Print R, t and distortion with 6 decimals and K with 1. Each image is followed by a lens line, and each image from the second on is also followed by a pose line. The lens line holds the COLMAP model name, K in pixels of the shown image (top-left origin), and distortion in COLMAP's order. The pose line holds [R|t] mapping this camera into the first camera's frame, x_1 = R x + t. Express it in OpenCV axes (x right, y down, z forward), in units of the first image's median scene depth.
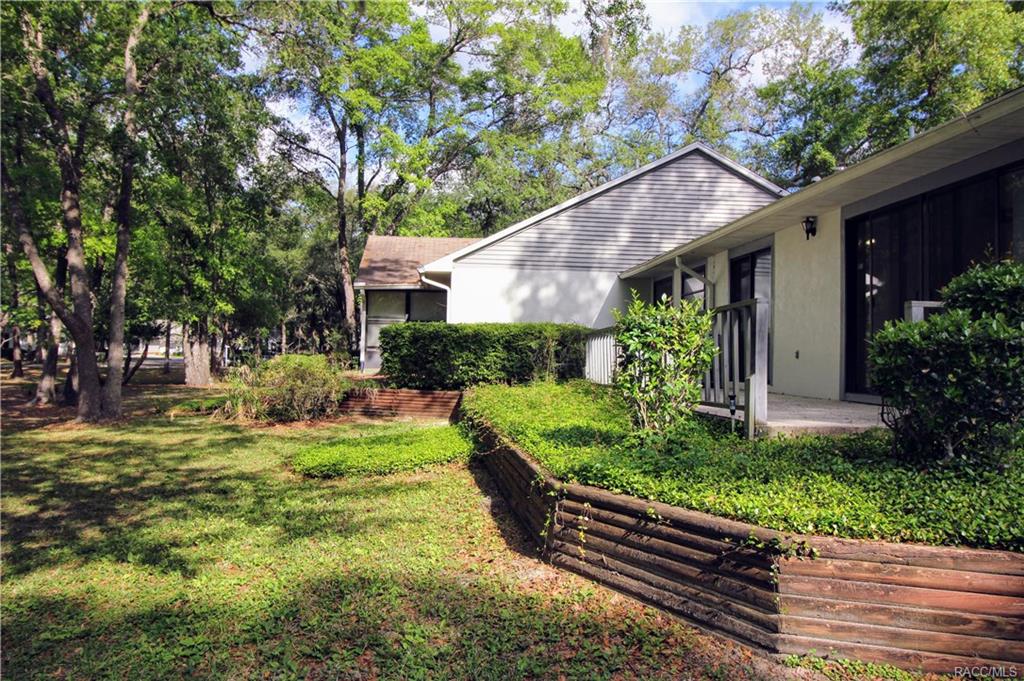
lens RADIAL K [[732.3, 0, 510.3], [0, 732.3, 335.5], [0, 0, 1]] dist [0.007188, -0.011093]
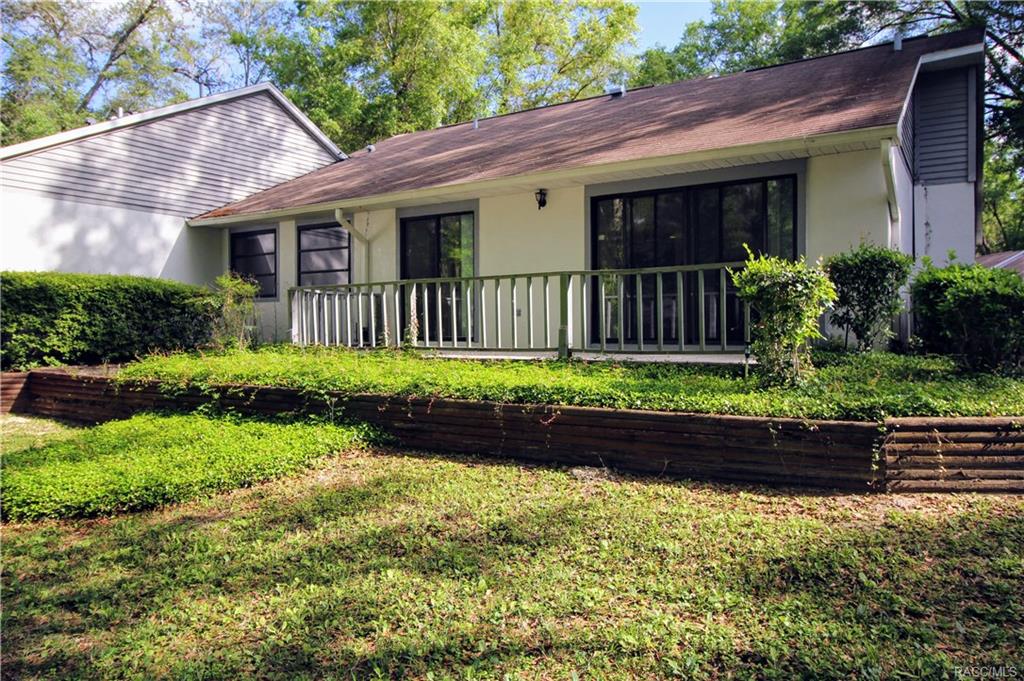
lens RADIAL K [[732.3, 0, 510.0], [0, 732.3, 341.0], [0, 0, 1]] dist [0.007188, -0.011093]
pose [[0.603860, -0.030812, 0.796495, -0.295748], [-0.010432, 0.998862, 0.046550, 0.010115], [-0.797022, -0.036418, 0.602851, 0.204284]]
